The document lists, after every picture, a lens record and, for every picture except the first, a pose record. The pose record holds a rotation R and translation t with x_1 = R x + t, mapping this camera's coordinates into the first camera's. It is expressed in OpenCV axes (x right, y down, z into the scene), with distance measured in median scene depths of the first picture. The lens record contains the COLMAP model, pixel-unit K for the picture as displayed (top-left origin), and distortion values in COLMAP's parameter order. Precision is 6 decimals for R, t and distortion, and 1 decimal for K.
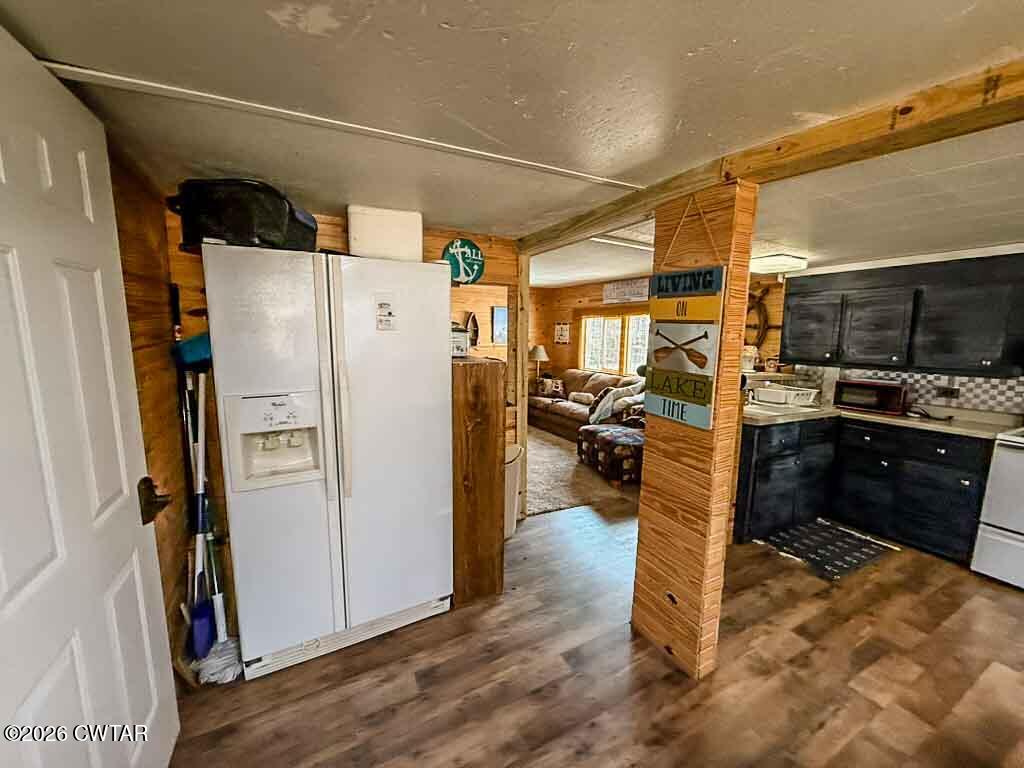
lens RADIAL K [[408.0, 0, 510.2], [0, 408.0, 385.0], [0, 0, 1]] dist [0.001190, -0.000230]
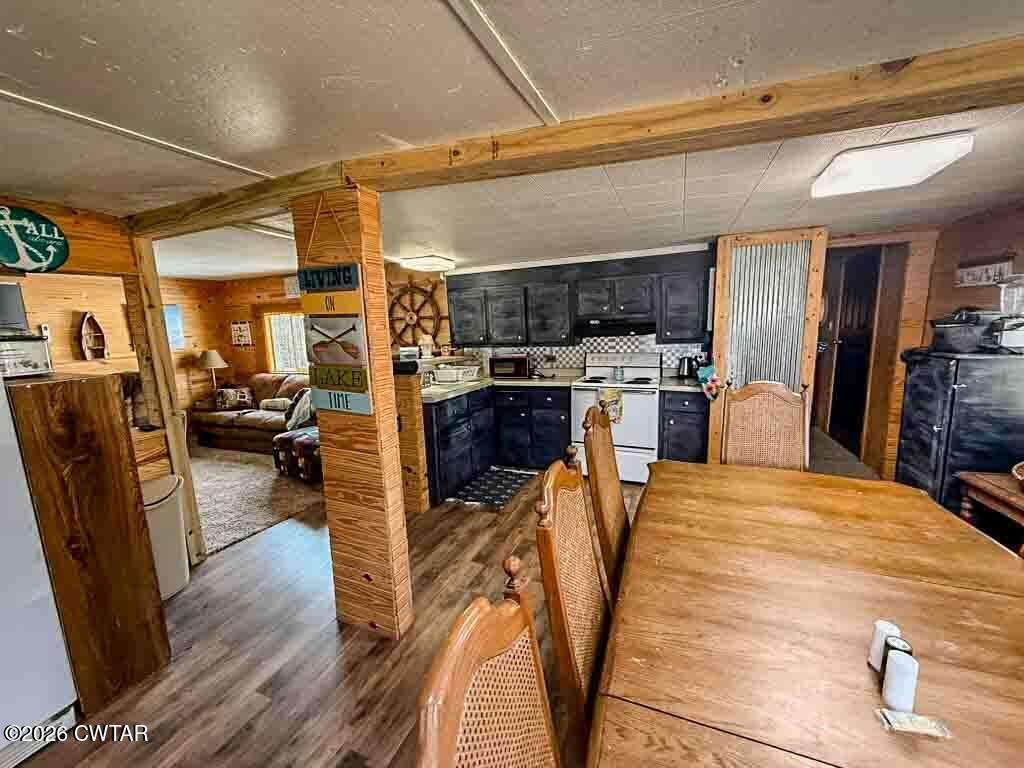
lens RADIAL K [[408.0, 0, 510.2], [0, 408.0, 385.0], [0, 0, 1]] dist [0.001190, -0.000230]
pose [[0.777187, -0.137602, 0.614040, 0.067913], [0.129790, 0.989870, 0.057548, 0.010527], [-0.615739, 0.034971, 0.787174, -0.051968]]
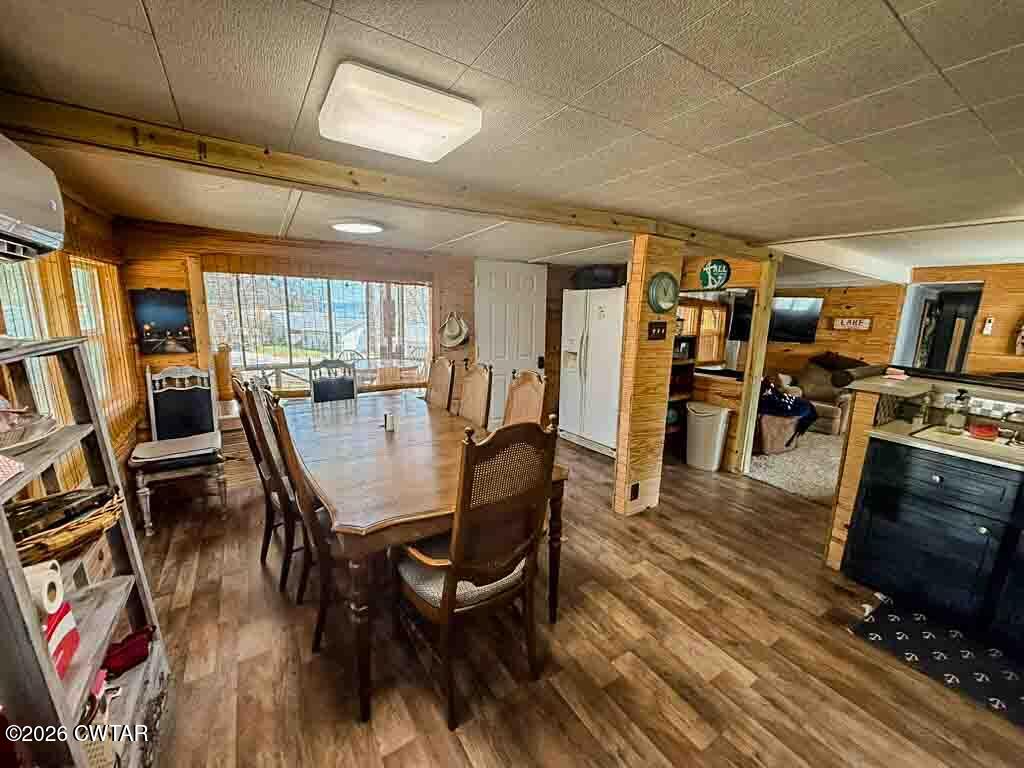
lens RADIAL K [[408.0, 0, 510.2], [0, 408.0, 385.0], [0, 0, 1]] dist [0.001190, -0.000230]
pose [[0.084653, 0.160068, -0.983469, 1.323383], [-0.163037, 0.975935, 0.144809, -0.006122], [0.982982, 0.148083, 0.108712, 0.170406]]
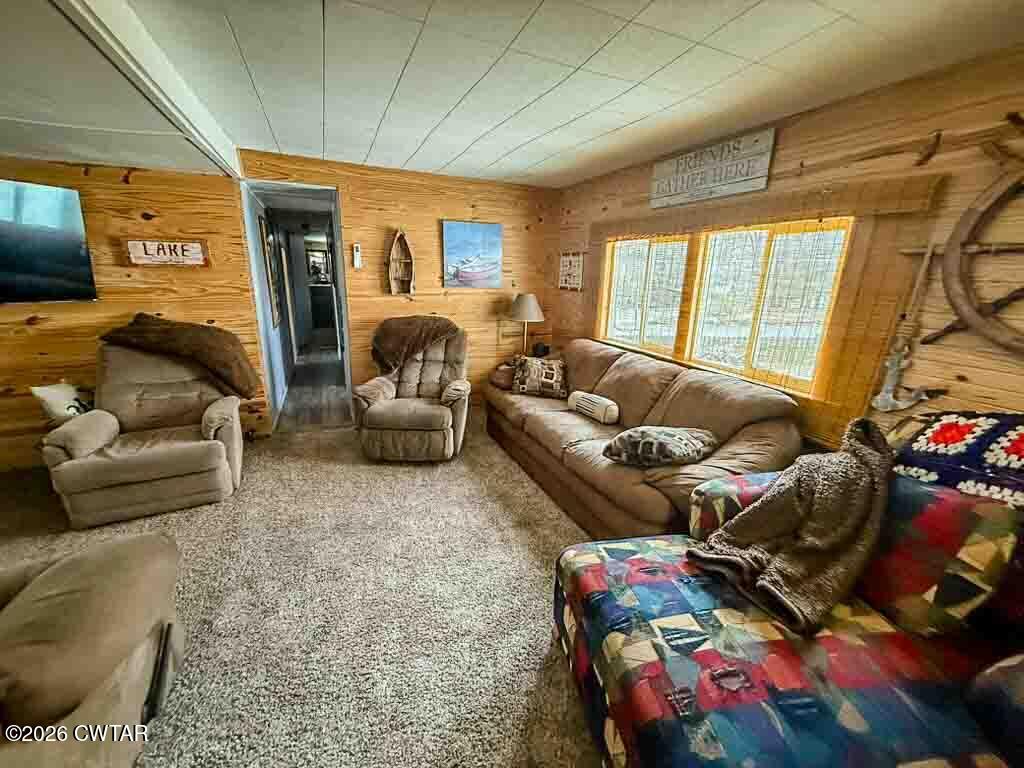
lens RADIAL K [[415.8, 0, 507.0], [0, 415.8, 382.1], [0, 0, 1]] dist [-0.000053, -0.000177]
pose [[0.996211, 0.032195, -0.080790, 0.249068], [-0.021340, 0.991047, 0.131799, -0.136523], [0.084310, -0.129575, 0.987979, 1.125685]]
